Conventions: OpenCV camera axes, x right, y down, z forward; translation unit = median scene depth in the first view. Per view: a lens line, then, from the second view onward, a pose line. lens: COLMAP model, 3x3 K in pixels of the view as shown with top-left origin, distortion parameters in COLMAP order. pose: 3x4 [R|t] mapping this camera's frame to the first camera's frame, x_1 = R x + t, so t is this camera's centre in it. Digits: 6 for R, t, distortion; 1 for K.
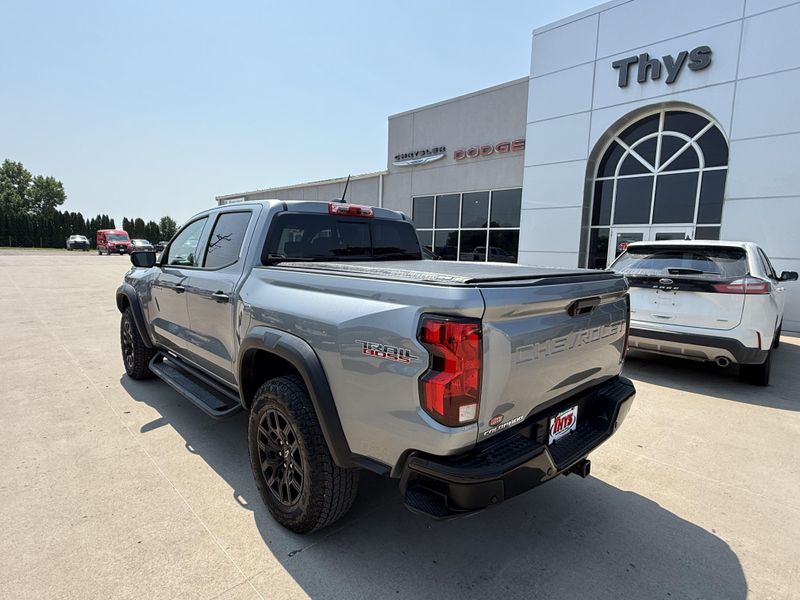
lens RADIAL K [[441.0, 0, 393.0], [0, 441.0, 299.2], [0, 0, 1]] dist [0.001083, 0.000889]
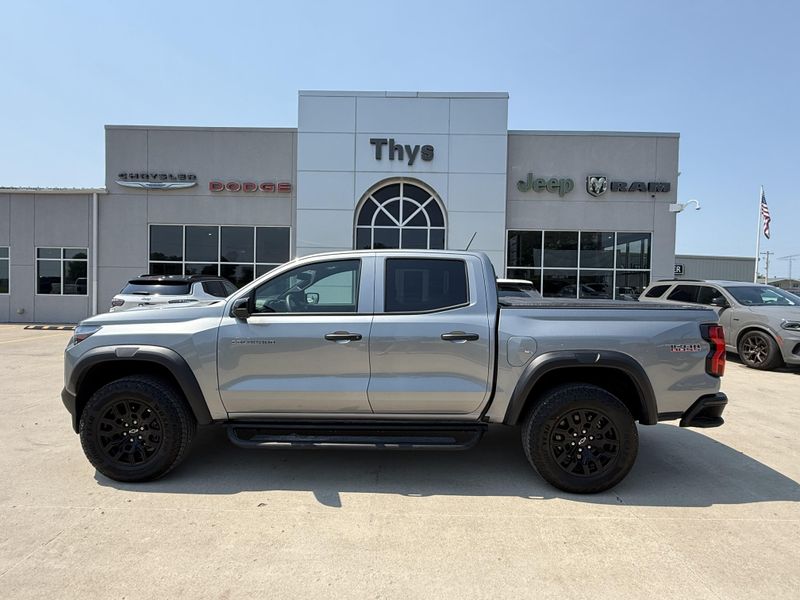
lens RADIAL K [[441.0, 0, 393.0], [0, 441.0, 299.2], [0, 0, 1]] dist [0.001083, 0.000889]
pose [[0.687070, -0.036633, 0.725668, -0.403581], [0.086644, 0.995733, -0.031768, -0.024157], [-0.721407, 0.084702, 0.687312, 0.108574]]
